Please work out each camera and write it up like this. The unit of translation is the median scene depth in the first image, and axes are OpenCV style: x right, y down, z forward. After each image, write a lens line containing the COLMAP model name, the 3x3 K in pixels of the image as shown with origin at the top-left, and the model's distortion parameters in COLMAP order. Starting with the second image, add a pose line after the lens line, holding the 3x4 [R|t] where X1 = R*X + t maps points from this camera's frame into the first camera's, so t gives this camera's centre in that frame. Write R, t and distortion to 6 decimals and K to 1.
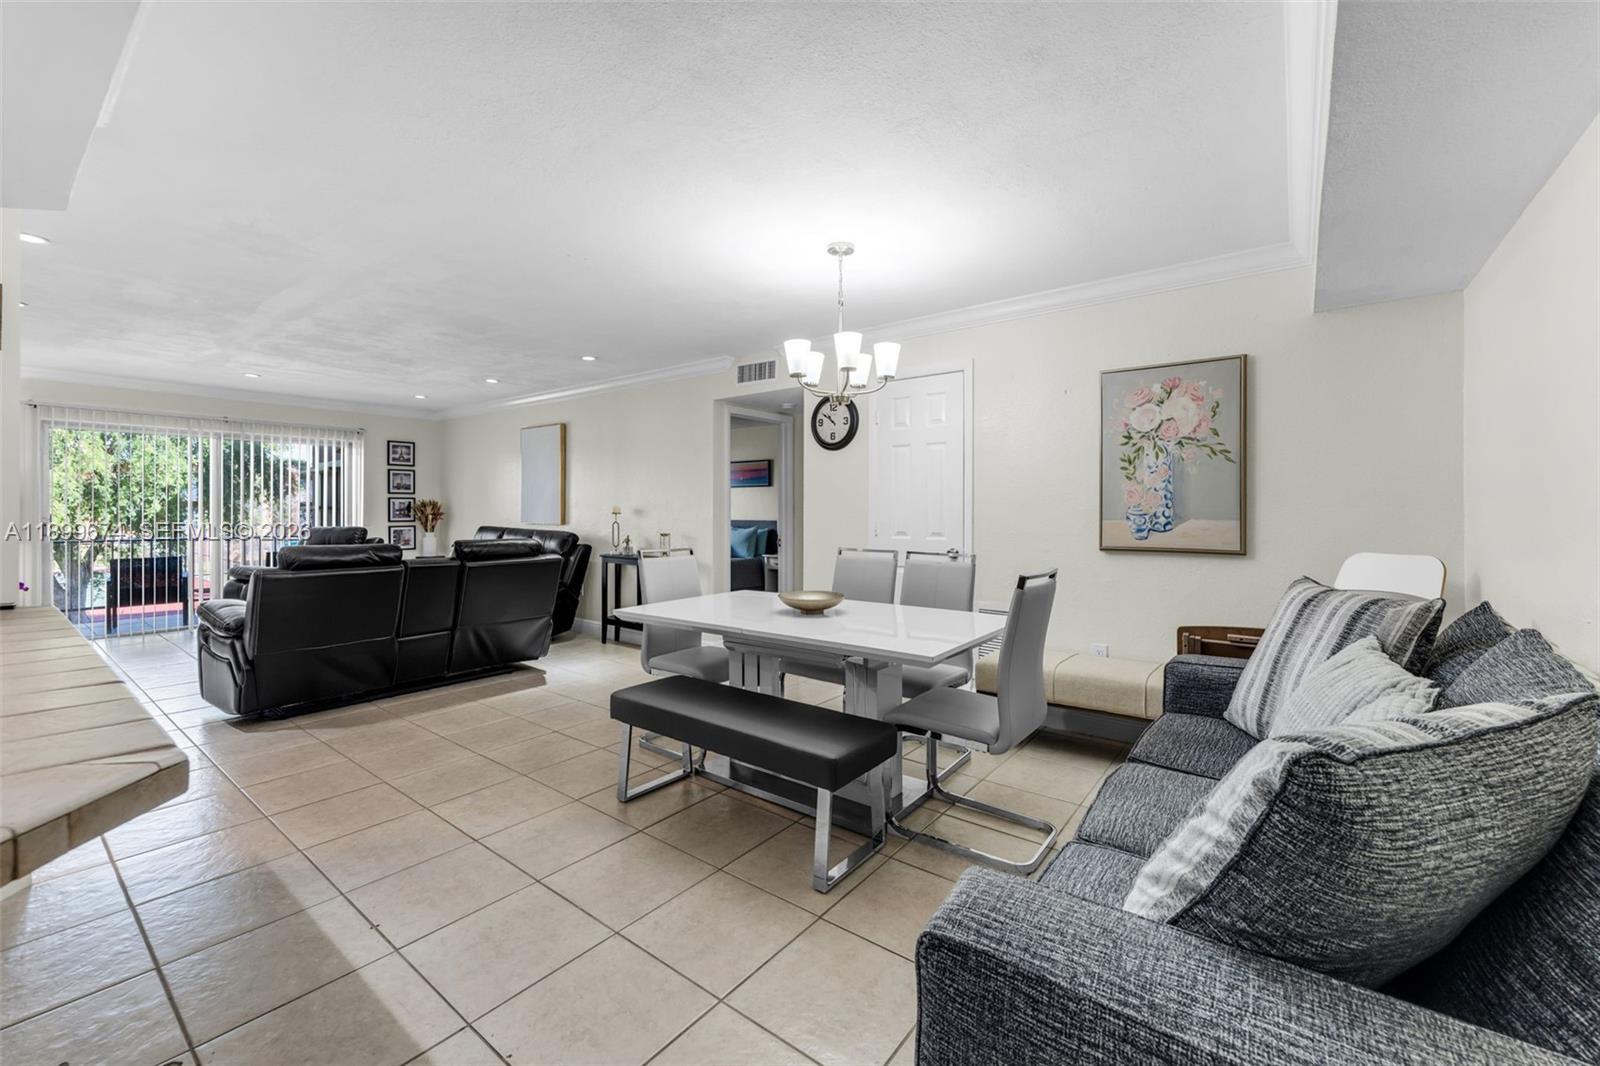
lens RADIAL K [[650.8, 0, 801.5], [0, 650.8, 515.7], [0, 0, 1]] dist [-0.007806, 0.000024]
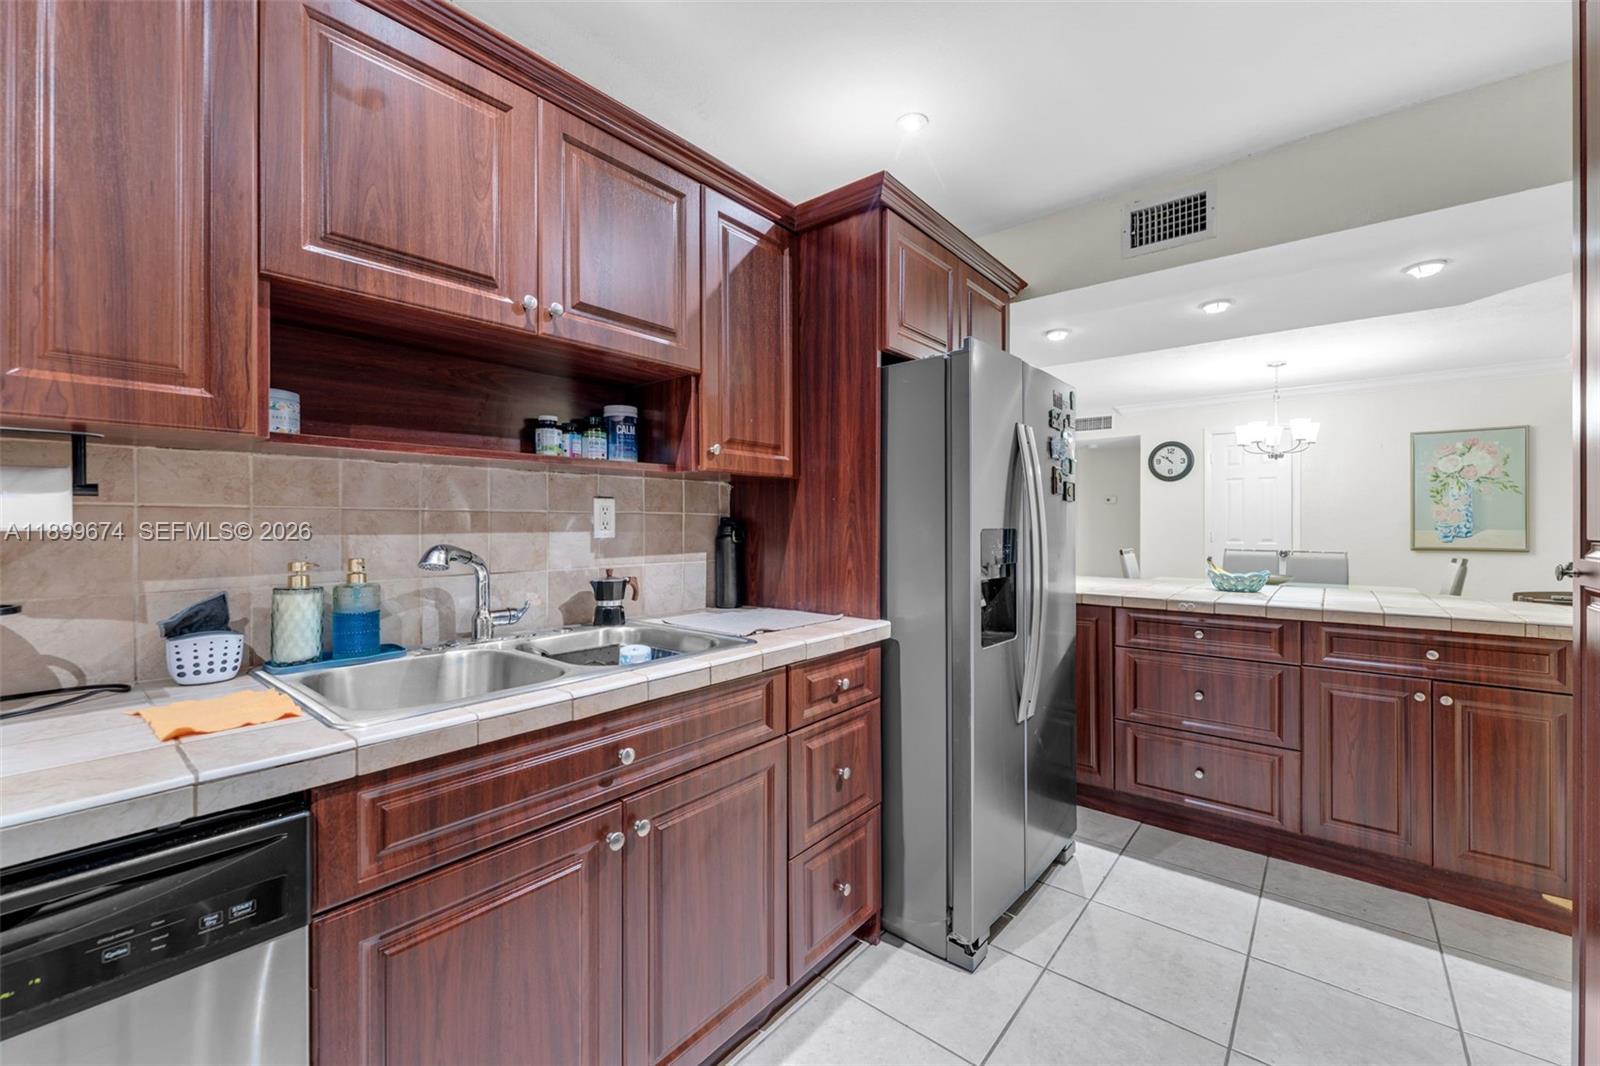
lens RADIAL K [[650.8, 0, 804.8], [0, 650.8, 526.3], [0, 0, 1]] dist [-0.007806, 0.000024]
pose [[0.999925, 0.000578, -0.012213, -0.228551], [-0.000704, 0.999946, -0.010372, 0.003440], [0.012206, 0.010380, 0.999872, -0.128335]]
